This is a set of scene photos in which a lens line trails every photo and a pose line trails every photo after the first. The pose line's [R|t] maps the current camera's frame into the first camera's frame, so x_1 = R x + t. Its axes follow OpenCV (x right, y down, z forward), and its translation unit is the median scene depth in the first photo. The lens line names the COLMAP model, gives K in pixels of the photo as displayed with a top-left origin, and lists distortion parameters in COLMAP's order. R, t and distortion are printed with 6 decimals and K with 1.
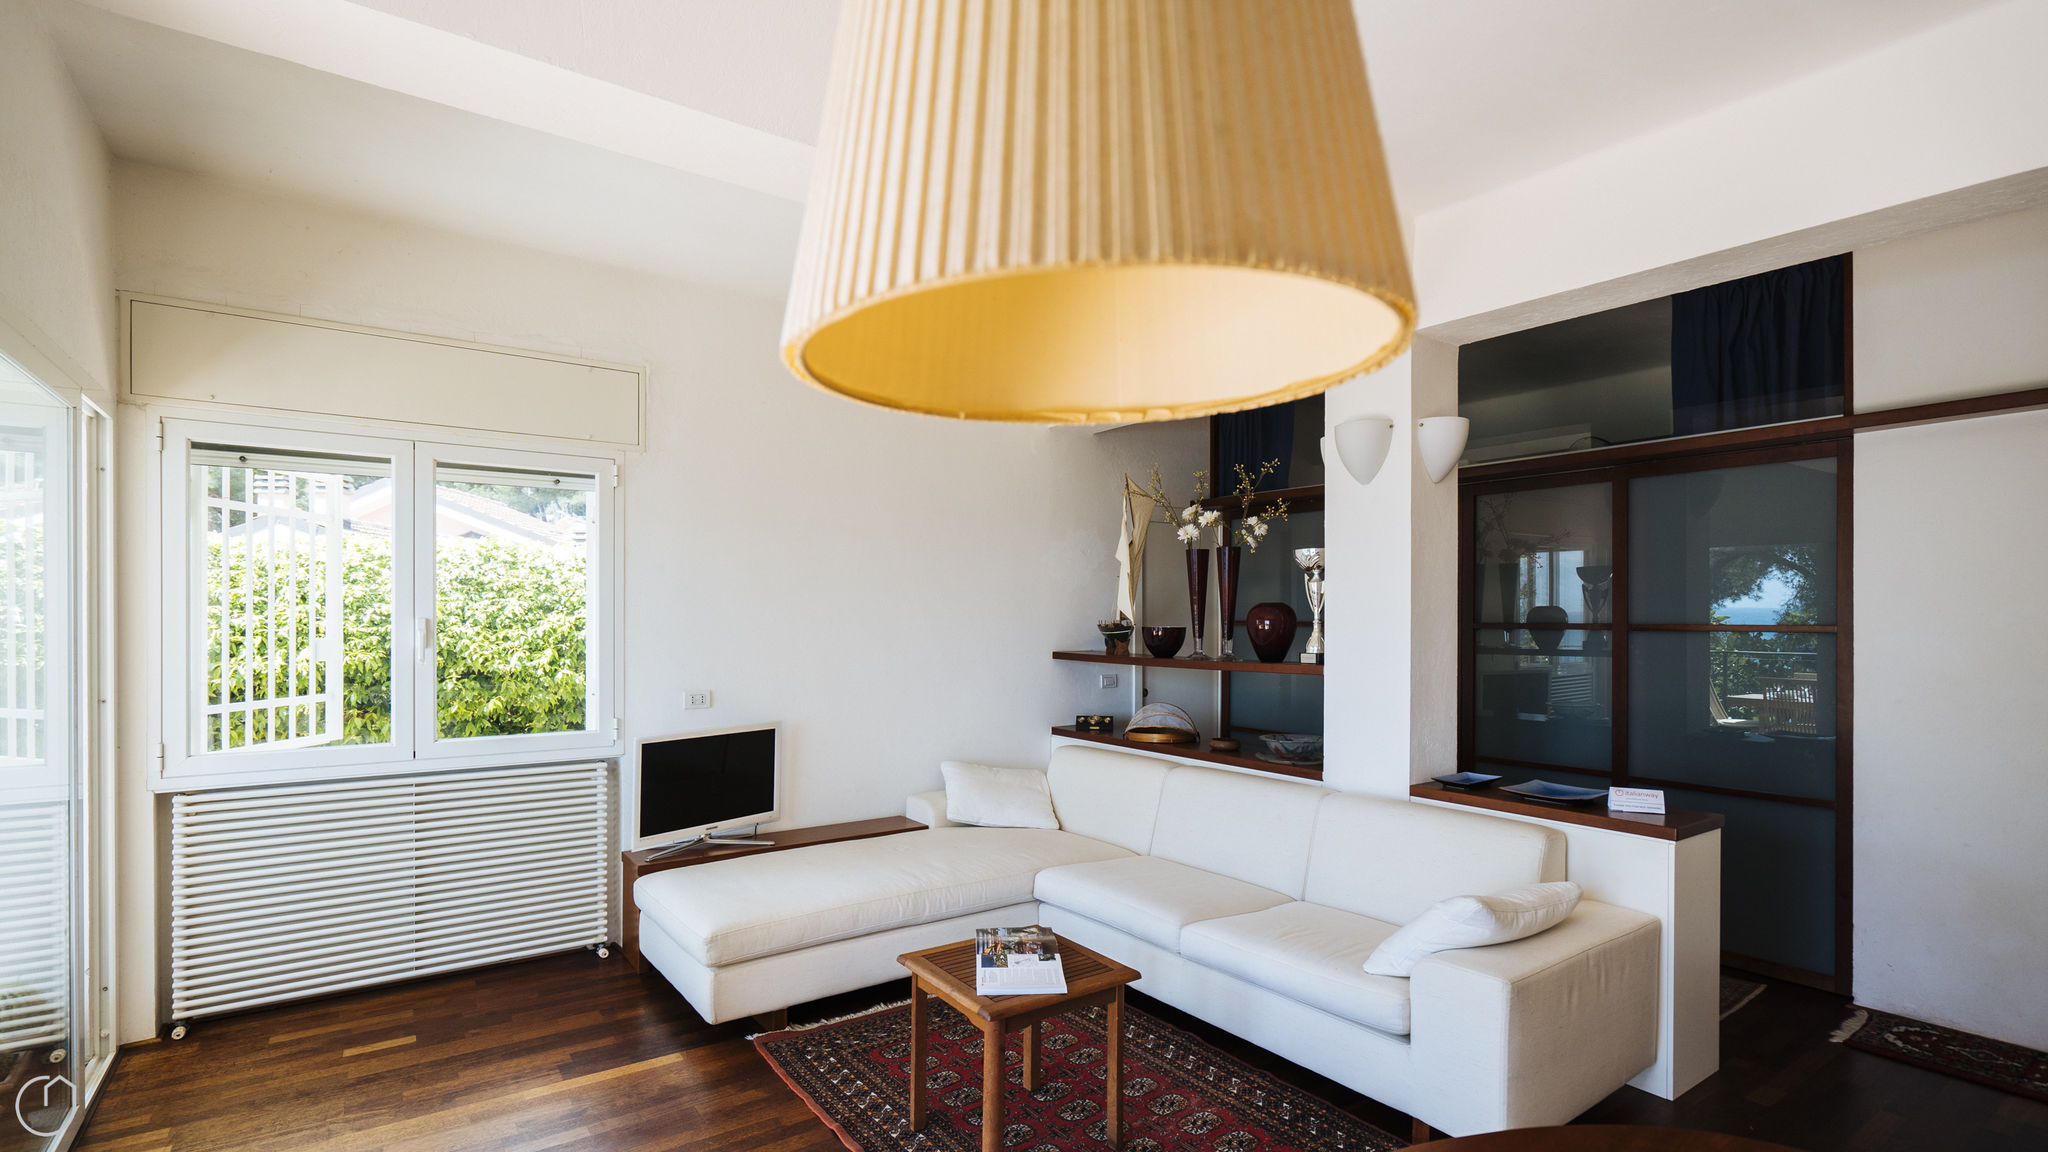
lens RADIAL K [[1005.2, 0, 982.6], [0, 1005.2, 617.8], [0, 0, 1]] dist [-0.002857, -0.000079]
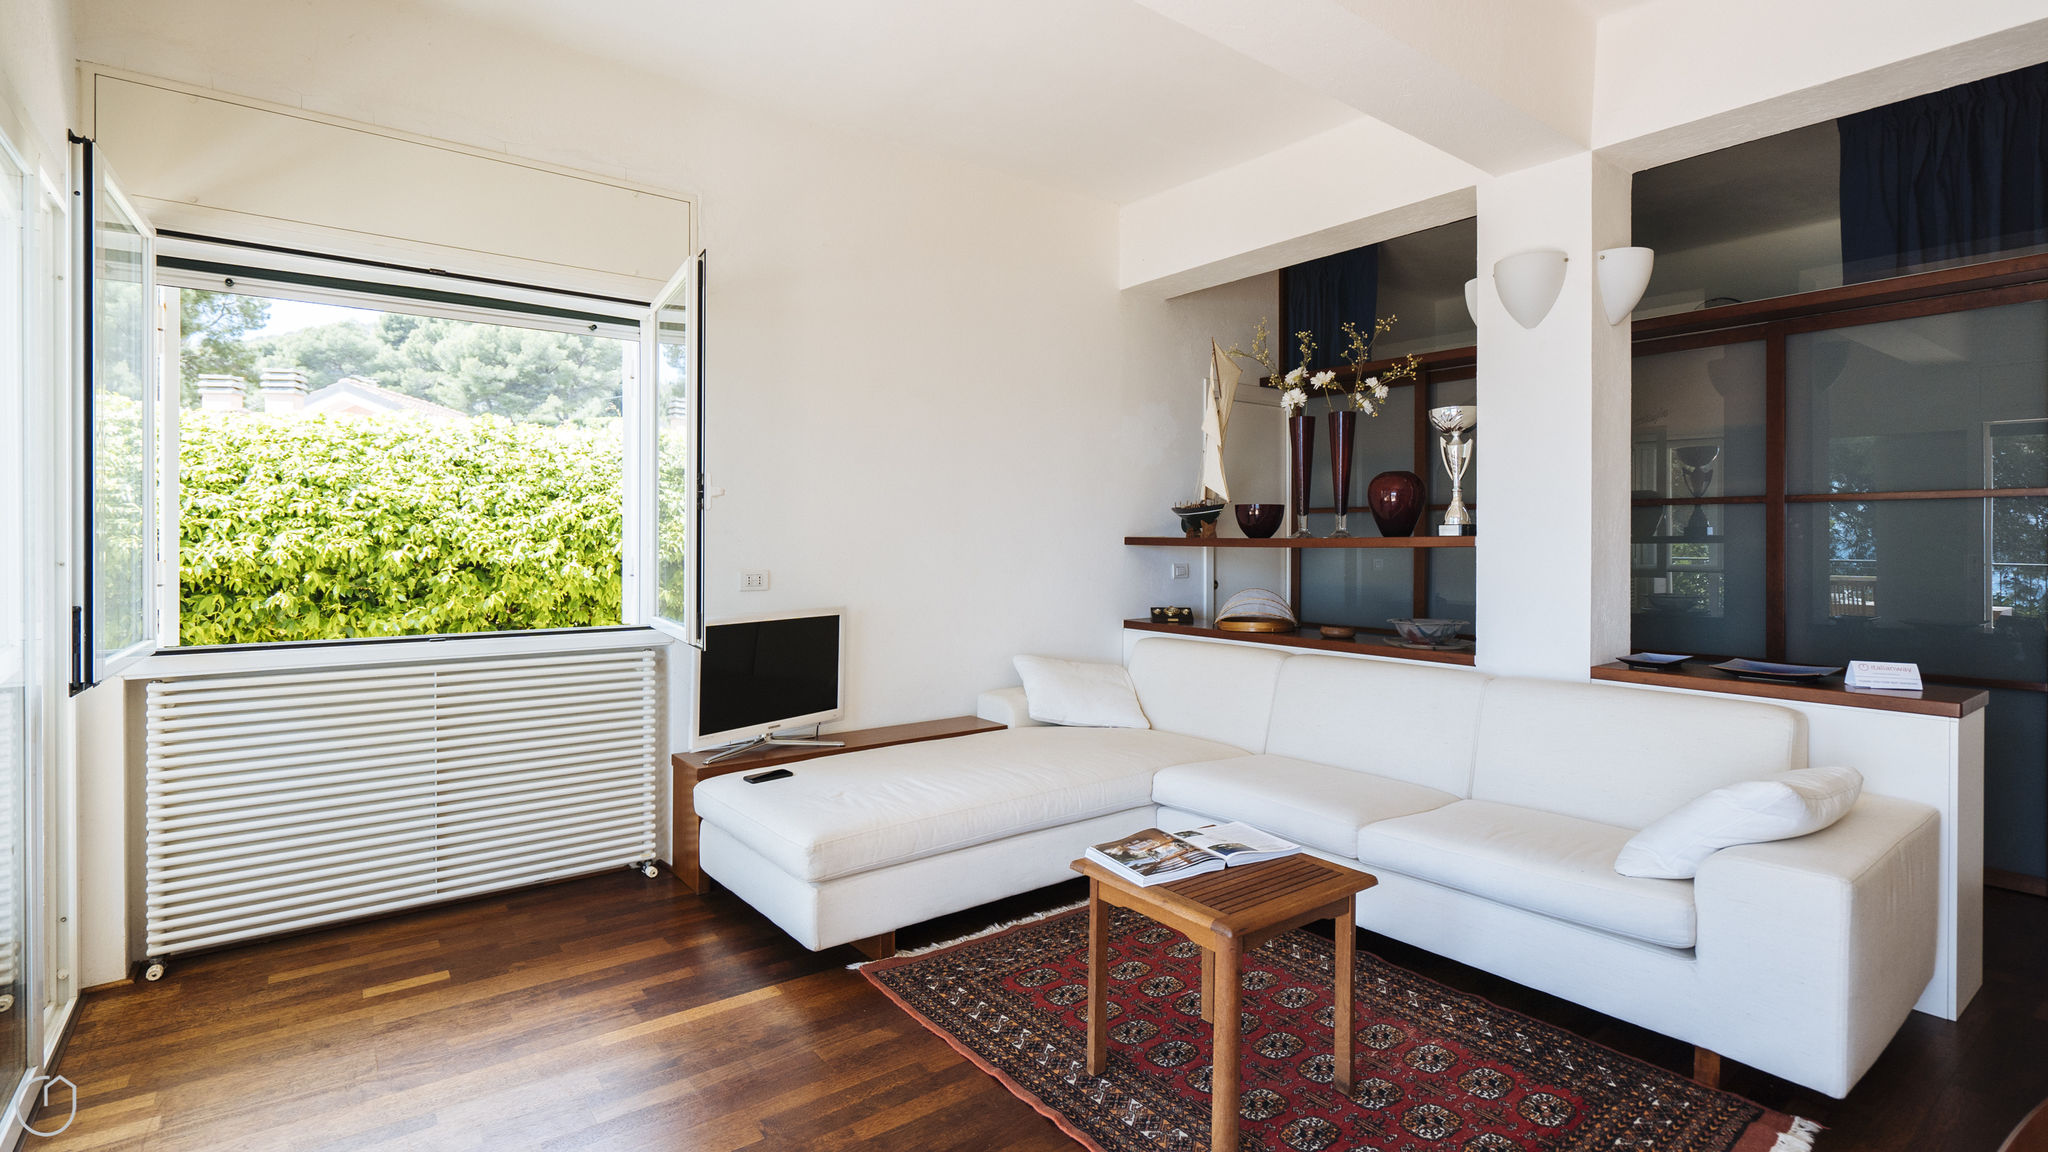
lens RADIAL K [[1009.7, 0, 977.8], [0, 1009.7, 542.4], [0, 0, 1]] dist [-0.002997, 0.000112]
pose [[0.999240, -0.000986, 0.038977, -0.138740], [0.001019, 0.999999, -0.000825, 0.055108], [-0.038976, 0.000864, 0.999240, 0.130257]]
